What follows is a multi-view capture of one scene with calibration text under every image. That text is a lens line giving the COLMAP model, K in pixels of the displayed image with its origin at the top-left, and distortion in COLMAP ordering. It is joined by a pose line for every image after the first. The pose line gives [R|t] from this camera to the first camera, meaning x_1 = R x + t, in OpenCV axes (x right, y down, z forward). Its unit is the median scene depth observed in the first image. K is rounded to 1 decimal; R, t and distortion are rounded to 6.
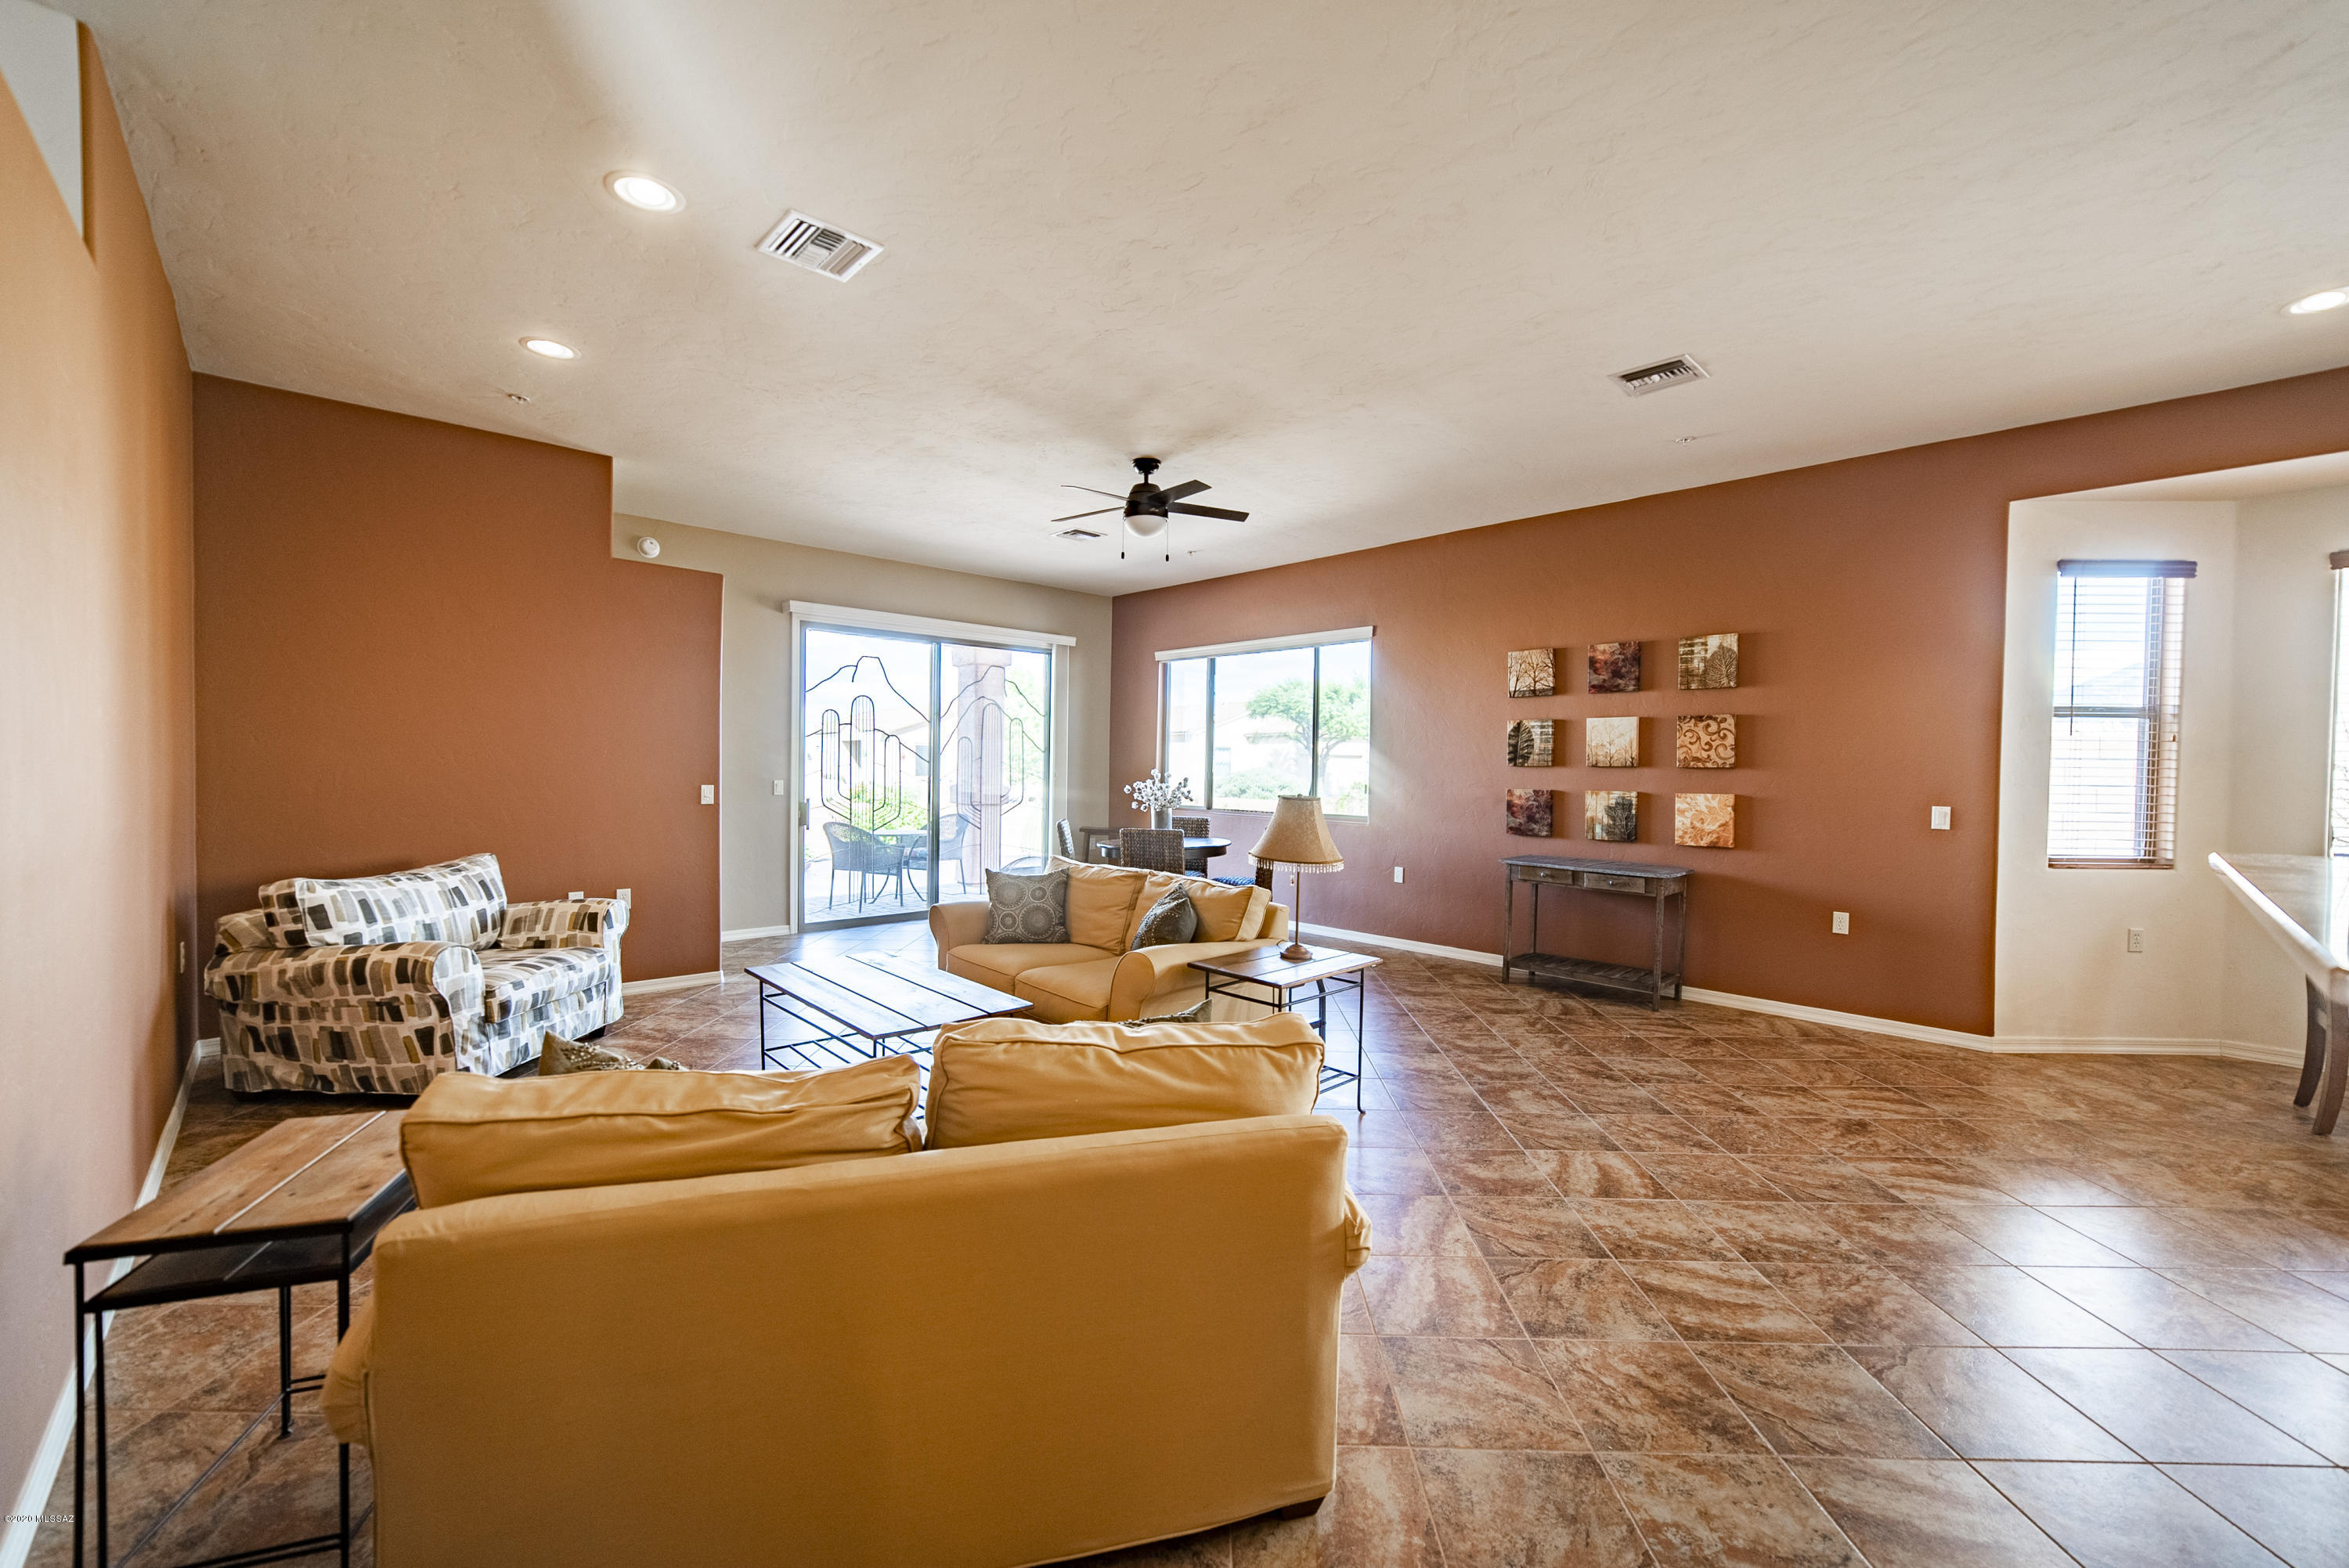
lens RADIAL K [[928.4, 0, 1182.5], [0, 928.4, 781.9], [0, 0, 1]] dist [-0.014407, 0.003792]
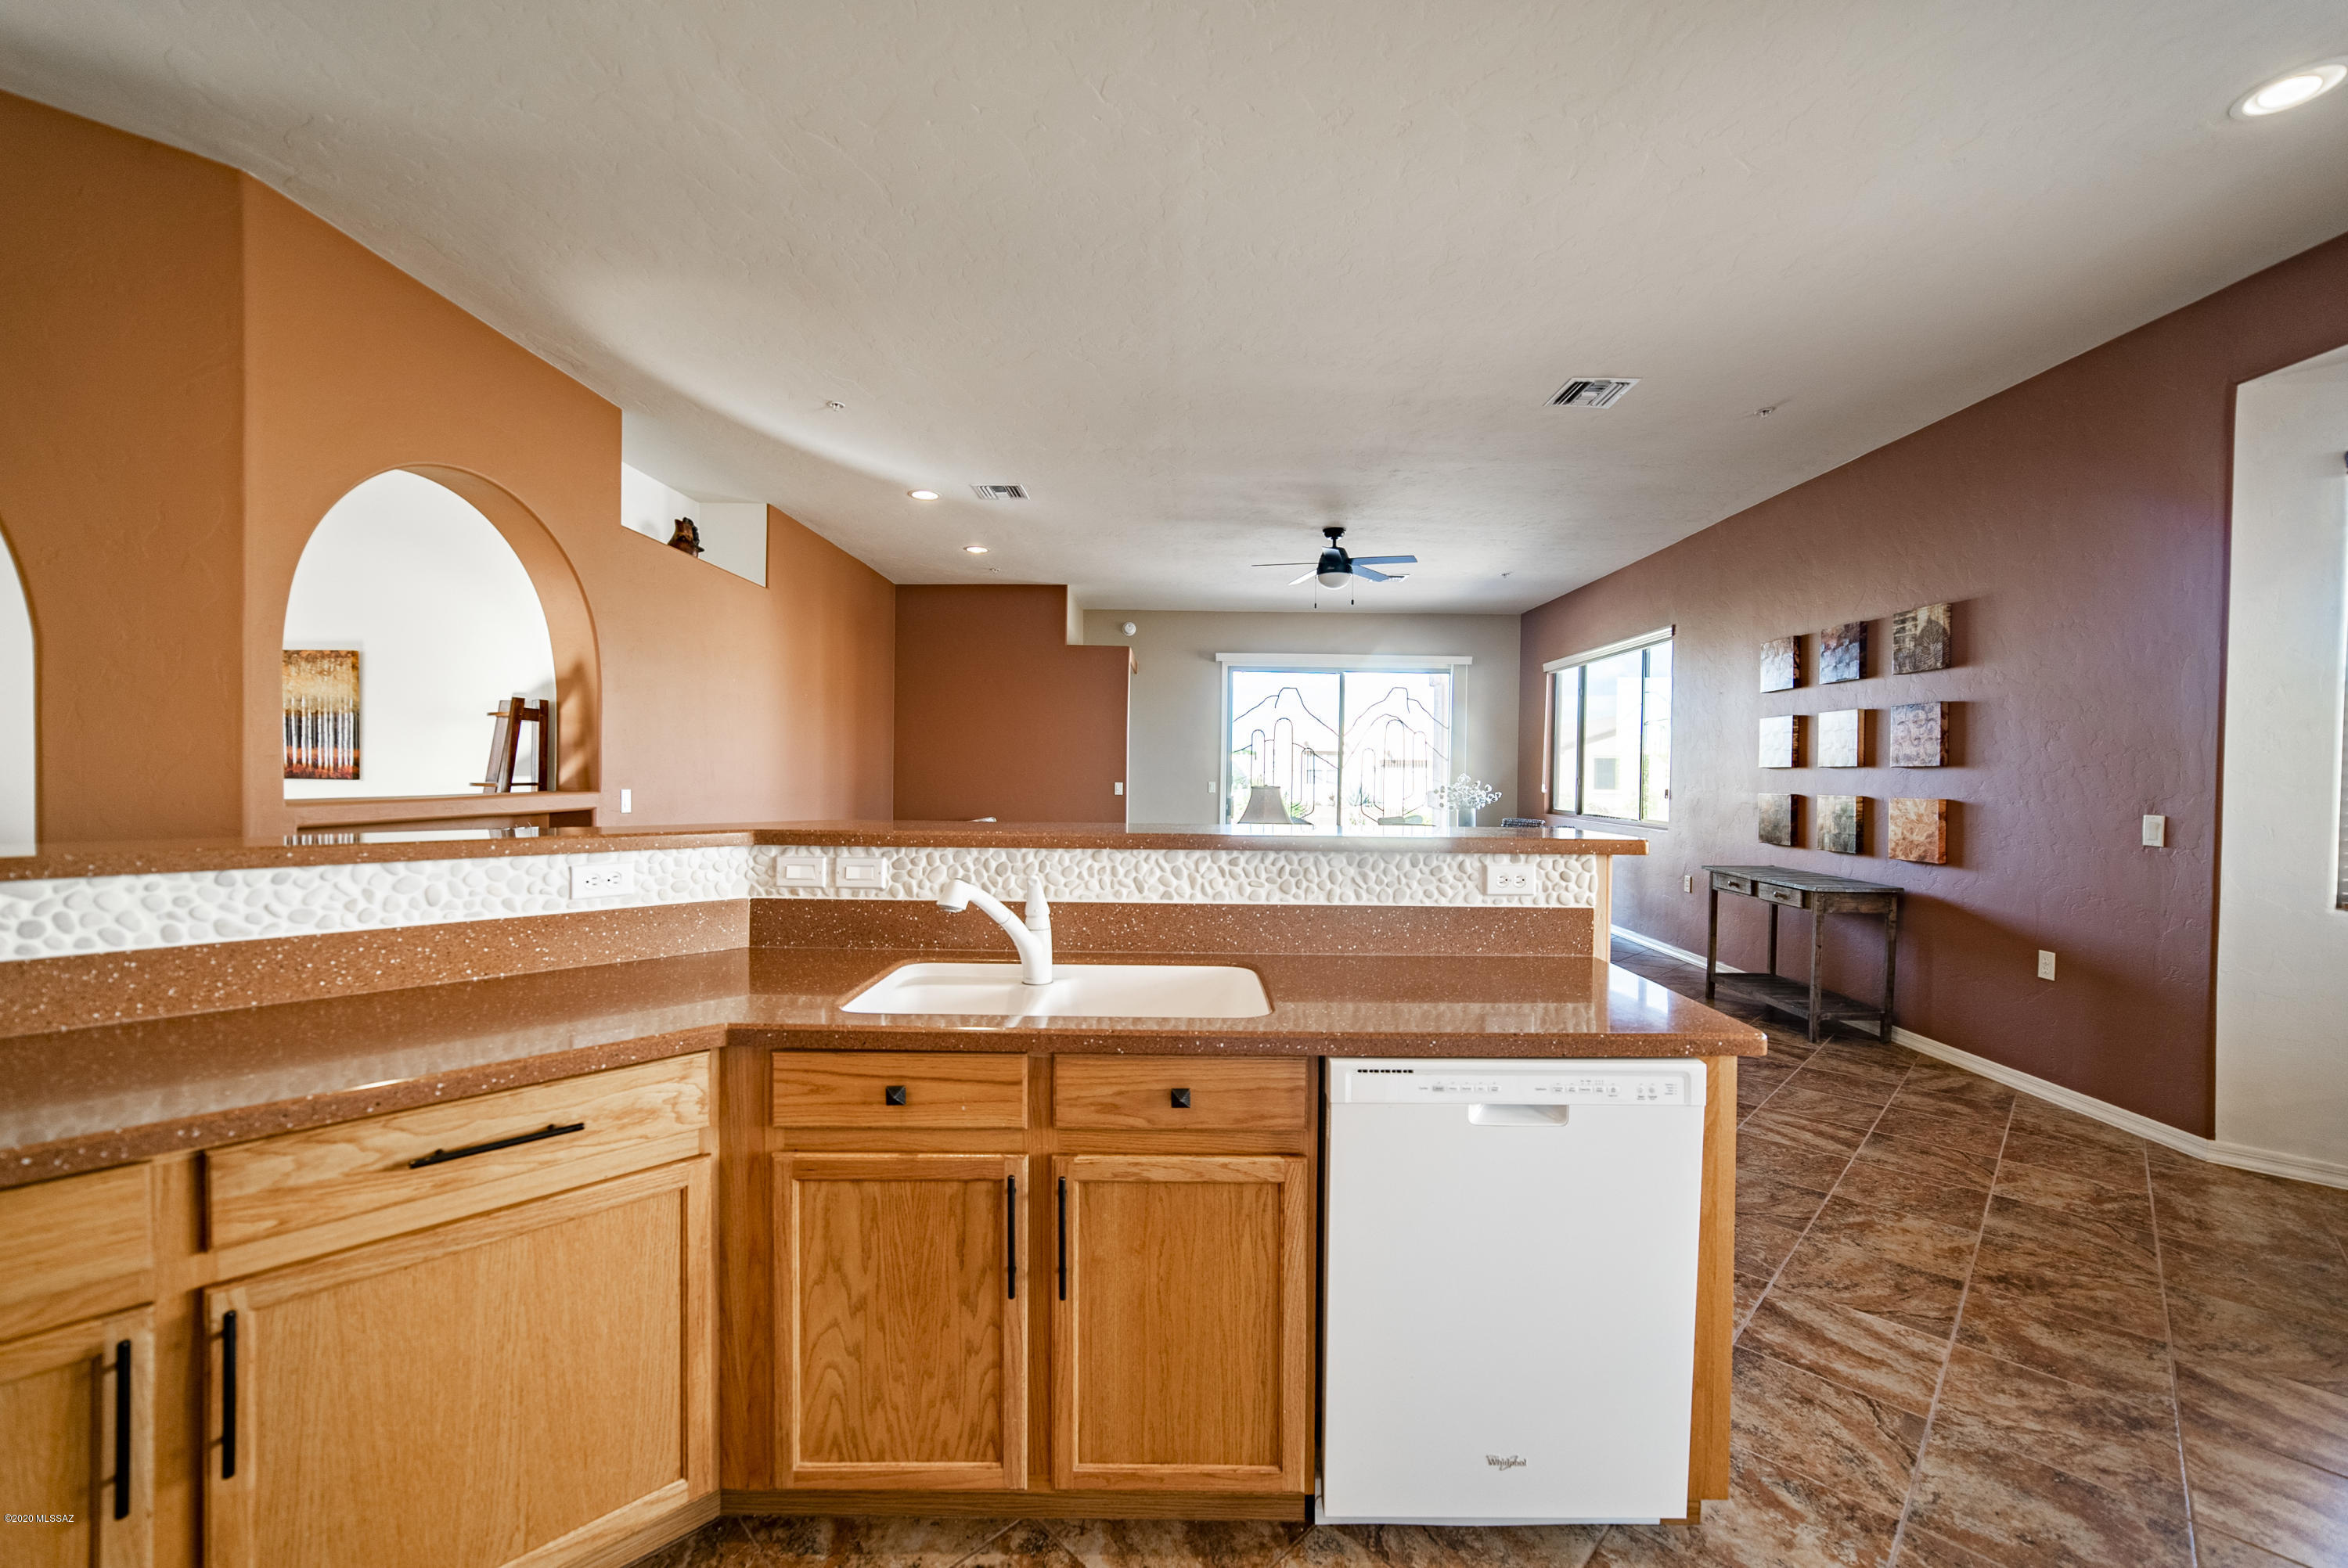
lens RADIAL K [[928.0, 0, 1182.0], [0, 928.0, 781.9], [0, 0, 1]] dist [-0.014407, 0.003792]
pose [[0.719165, 0.004210, -0.694826, 0.655724], [-0.014614, 0.999852, -0.009068, 0.015201], [0.694685, 0.016675, 0.719120, -0.053742]]
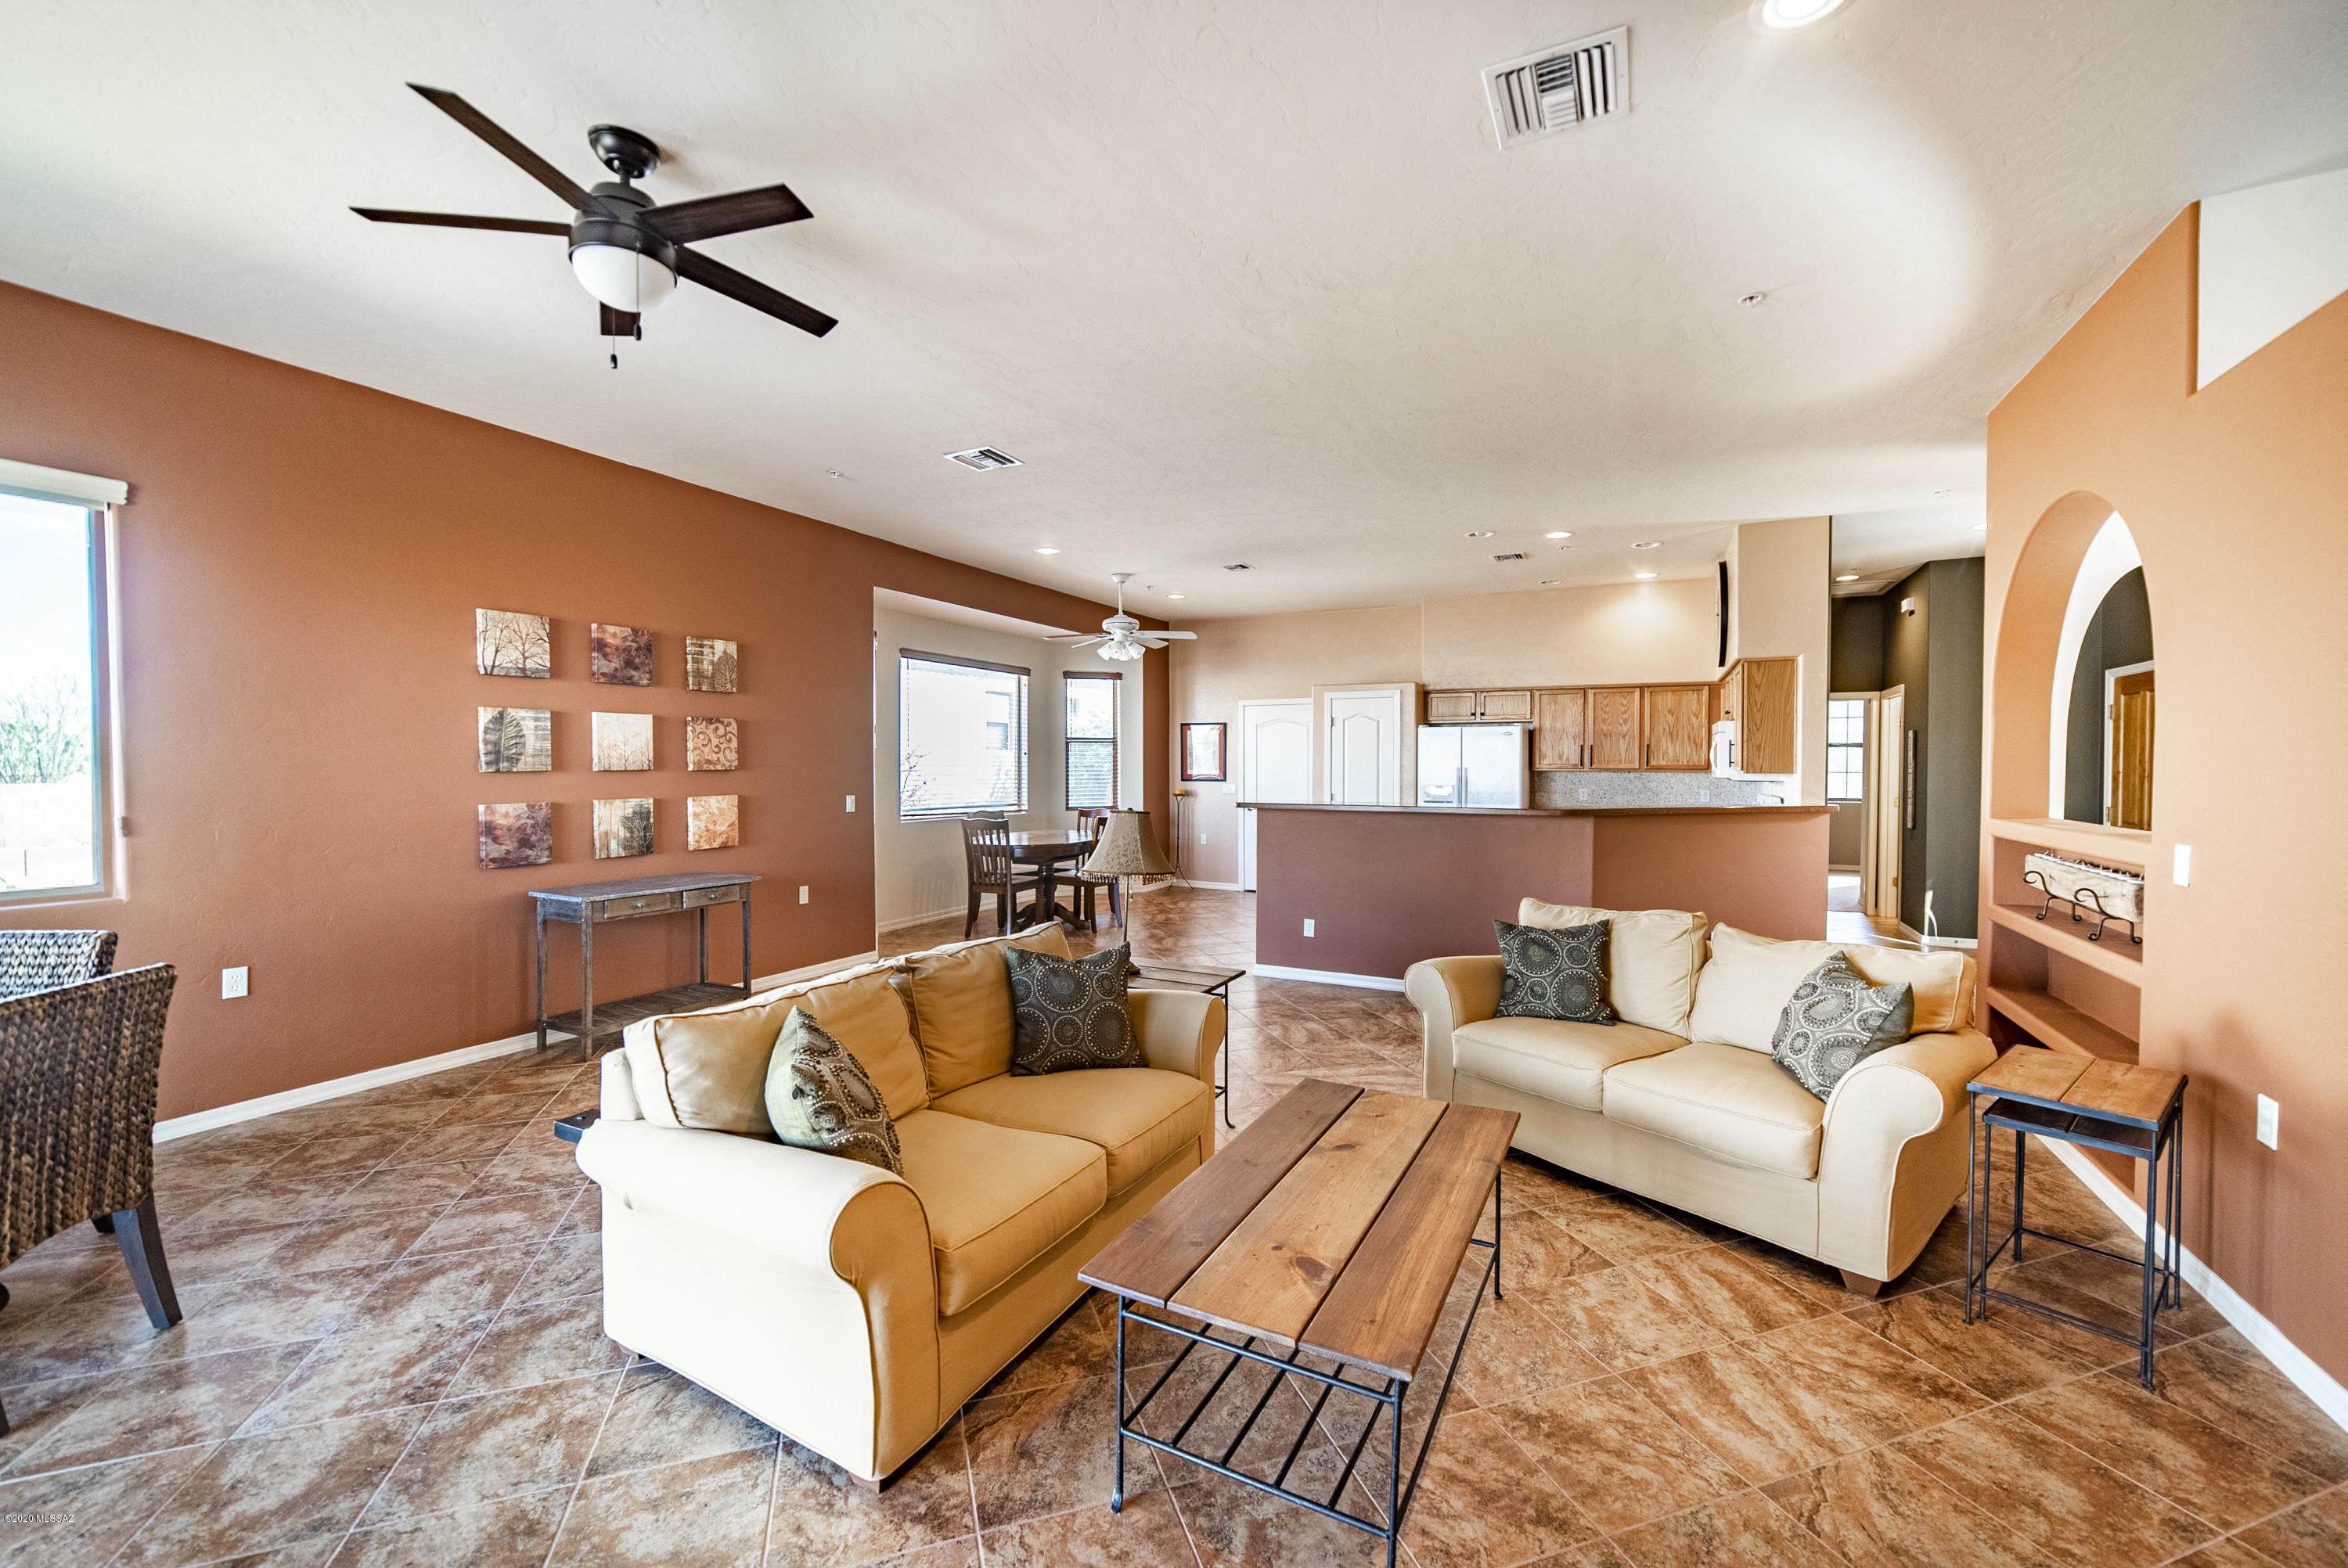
lens RADIAL K [[931.6, 0, 1174.0], [0, 931.6, 784.0], [0, 0, 1]] dist [-0.010531, 0.000232]
pose [[-0.331584, -0.035836, 0.942745, -0.549298], [0.010244, 0.999083, 0.041580, -0.036760], [-0.943370, 0.023445, -0.330913, 0.849033]]
